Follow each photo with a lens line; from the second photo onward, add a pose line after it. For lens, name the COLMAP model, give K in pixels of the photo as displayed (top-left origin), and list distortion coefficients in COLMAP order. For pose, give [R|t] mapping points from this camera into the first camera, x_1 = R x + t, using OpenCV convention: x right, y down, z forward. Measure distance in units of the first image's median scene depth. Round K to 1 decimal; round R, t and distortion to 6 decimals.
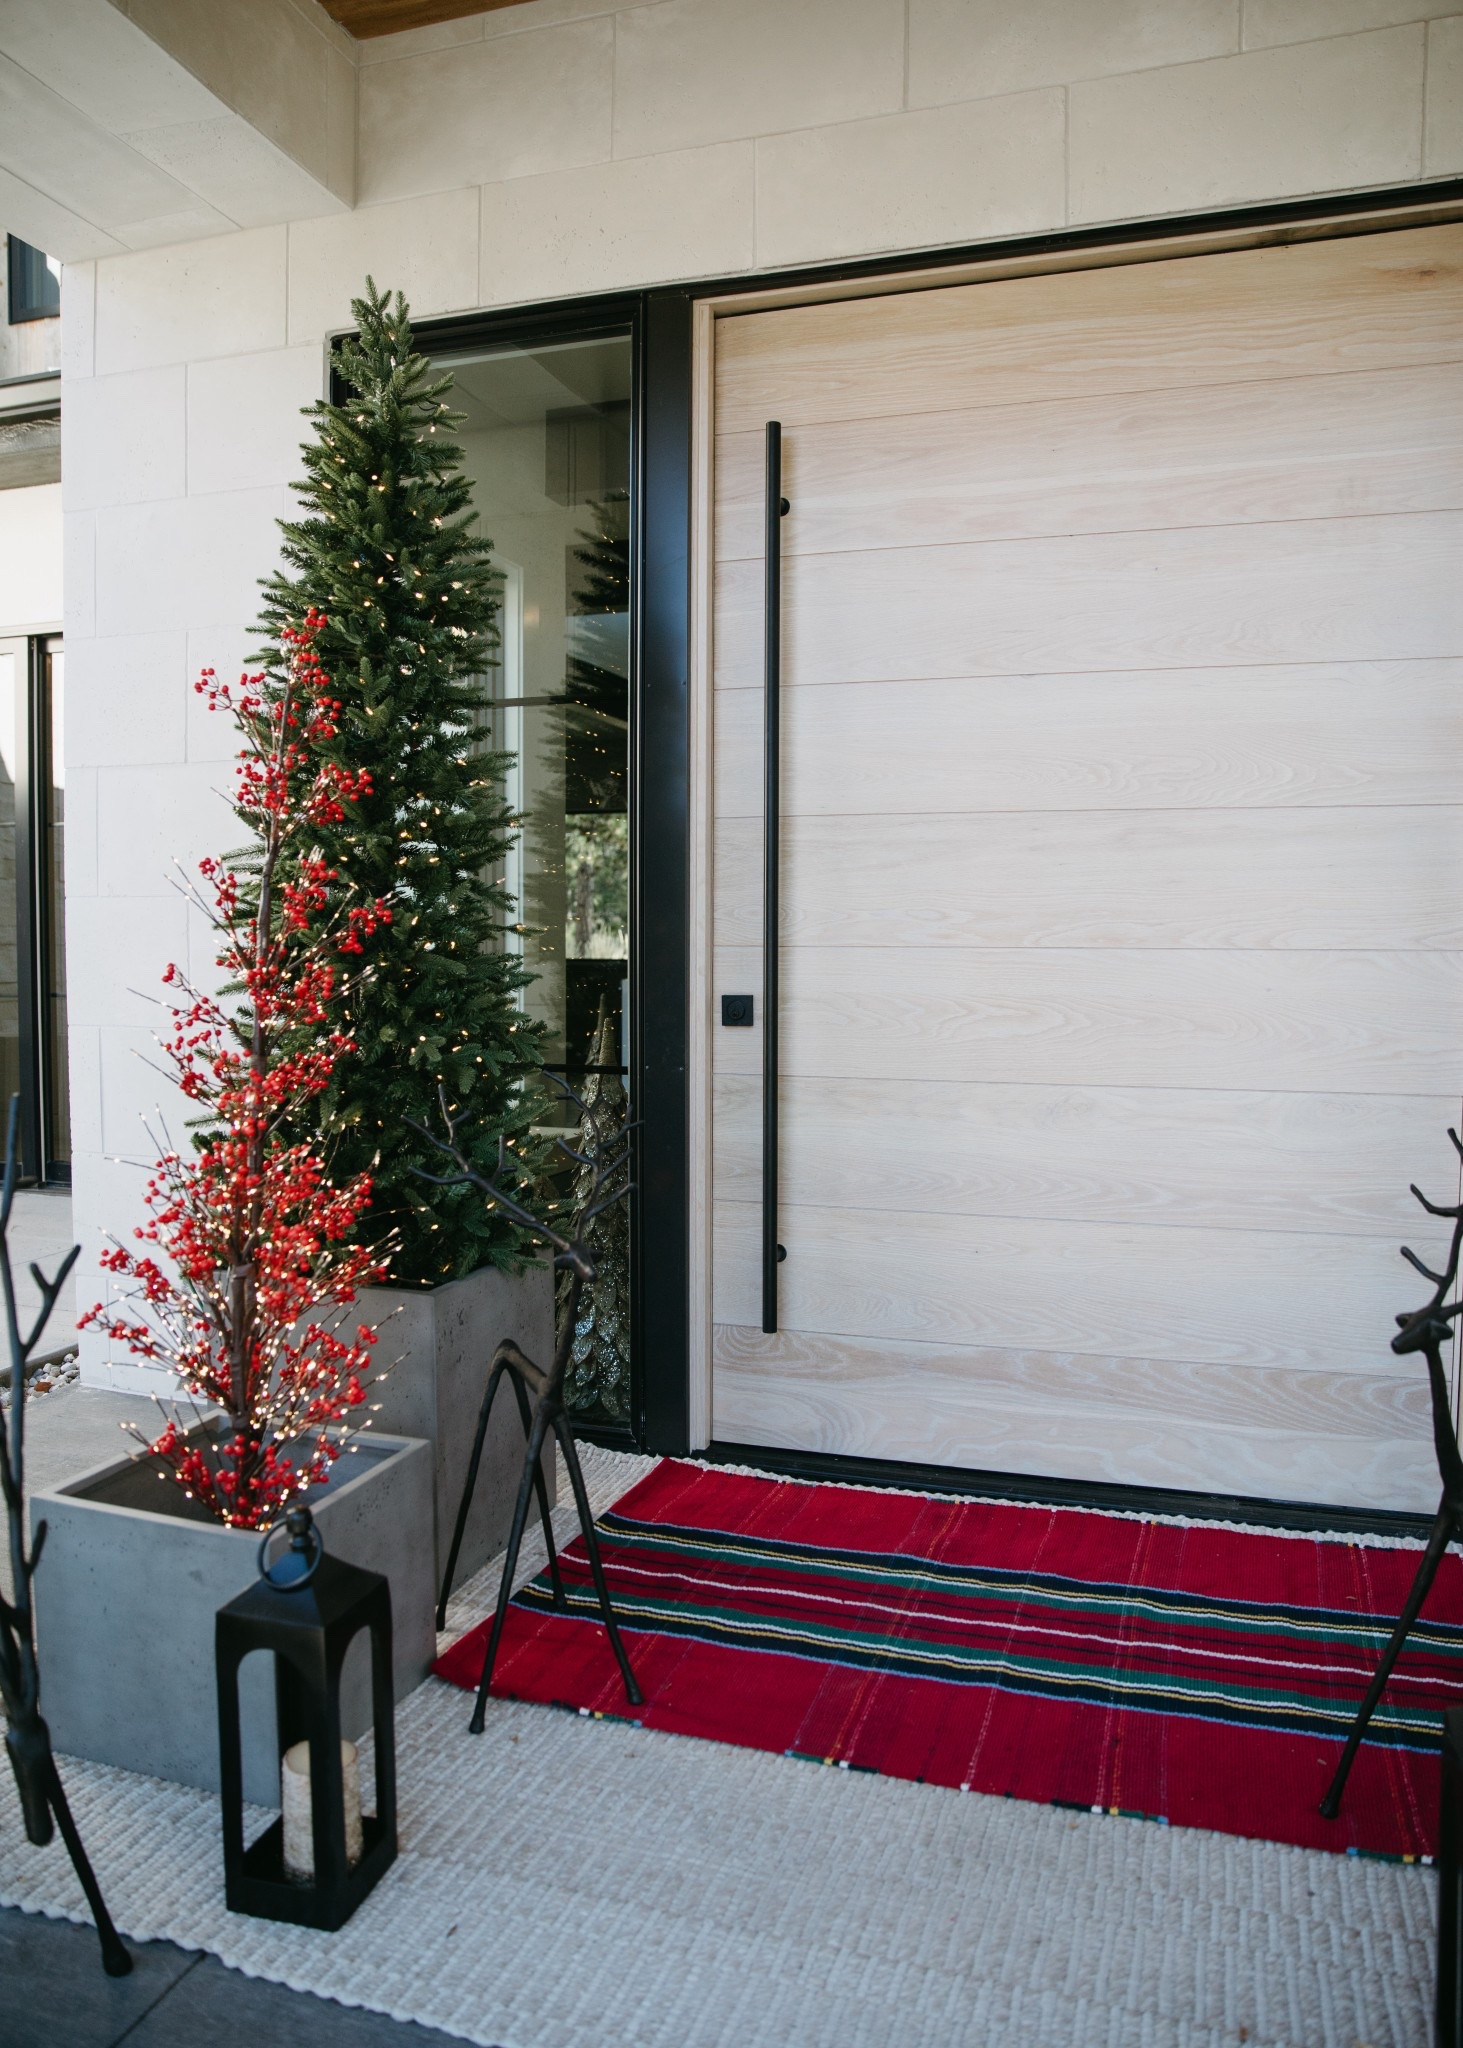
lens RADIAL K [[1506.7, 0, 731.5], [0, 1506.7, 1024.0], [0, 0, 1]] dist [-0.115699, 0.087464]
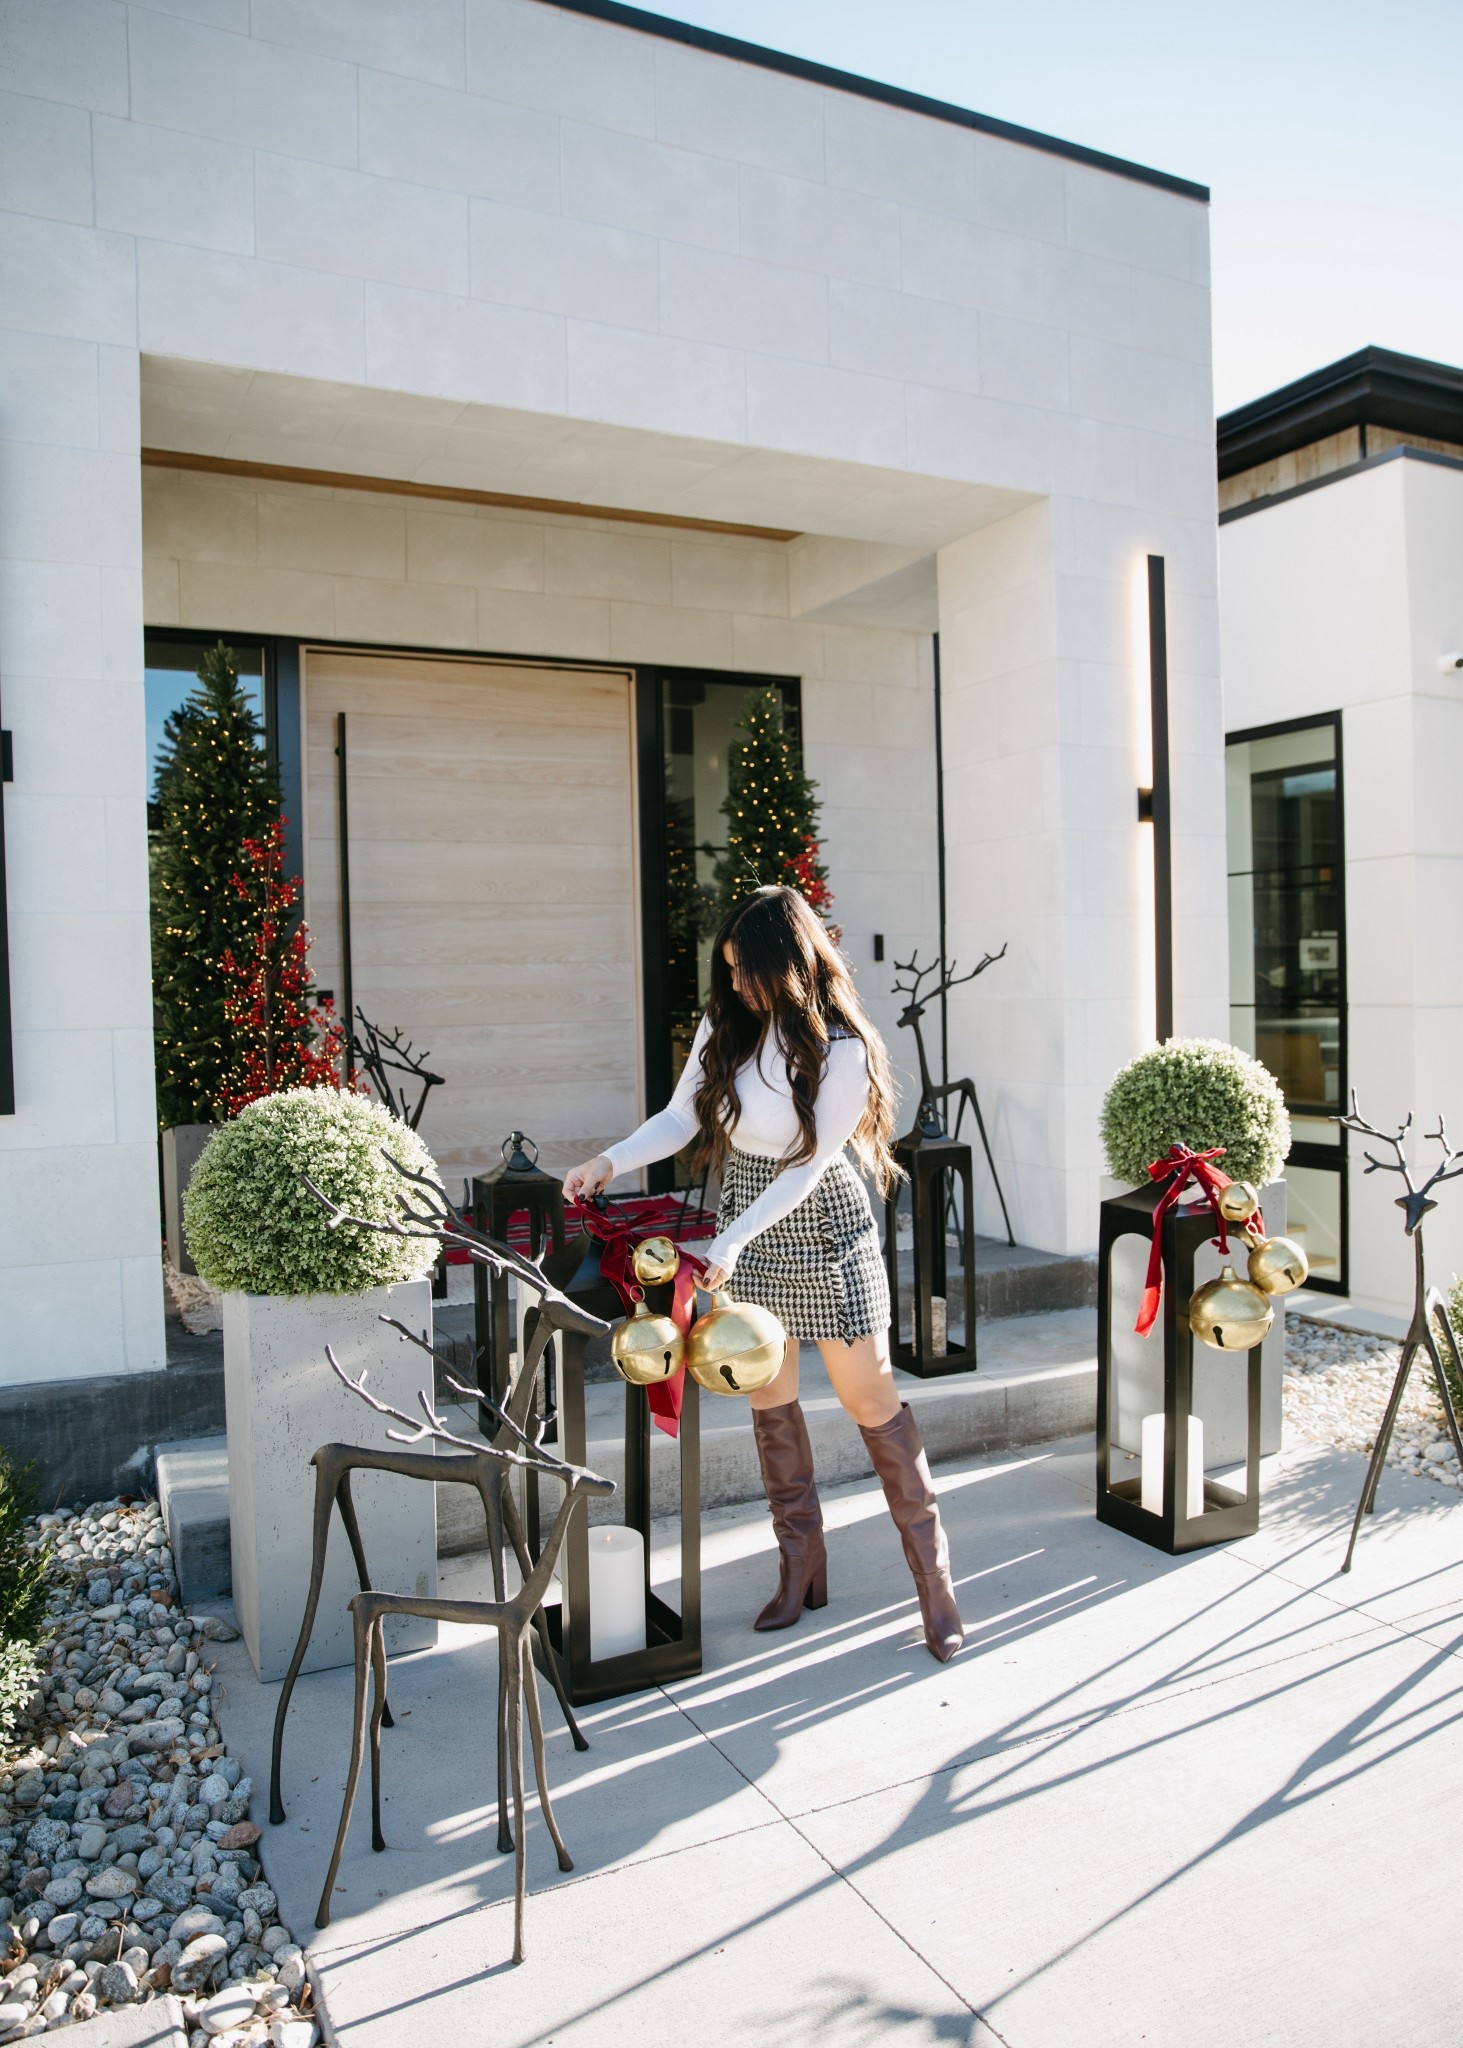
lens RADIAL K [[1506.7, 0, 731.5], [0, 1506.7, 1024.0], [0, 0, 1]] dist [-0.115699, 0.087464]
pose [[0.706955, -0.034095, 0.706436, -1.146821], [0.065409, 0.997708, -0.017304, 0.107229], [-0.704228, 0.058441, 0.707565, -0.889319]]
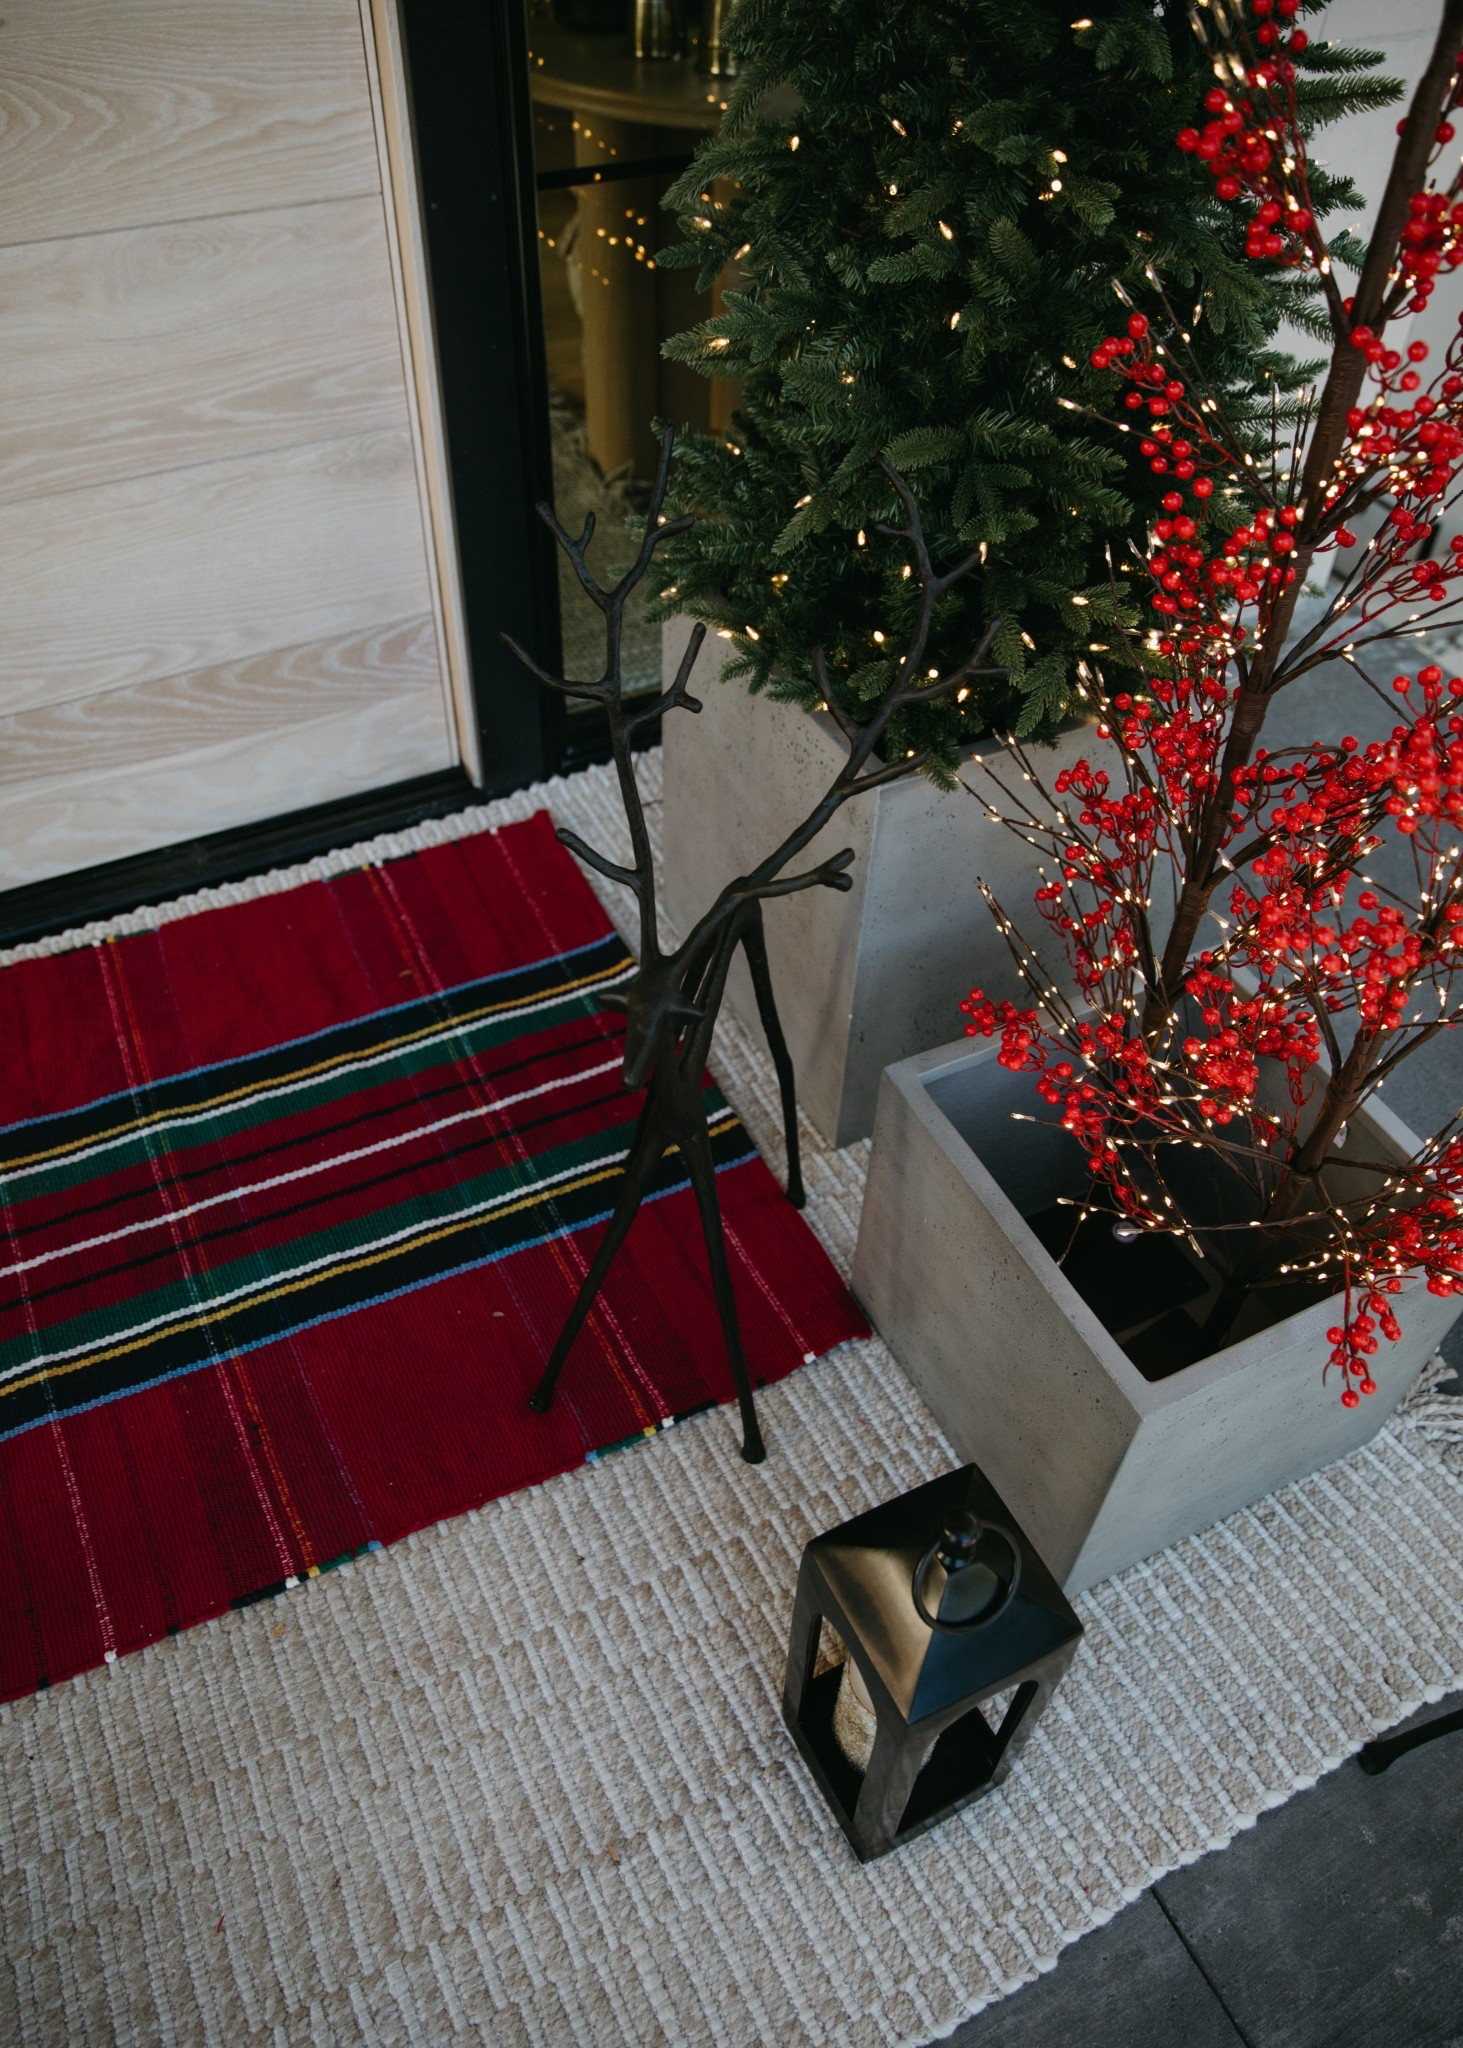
lens RADIAL K [[1506.7, 0, 731.5], [0, 1506.7, 1024.0], [0, 0, 1]] dist [-0.115699, 0.087464]
pose [[0.703299, -0.501948, 0.503407, 0.117445], [0.011501, 0.716073, 0.697930, -0.120930], [-0.710801, -0.485064, 0.509387, 0.407654]]
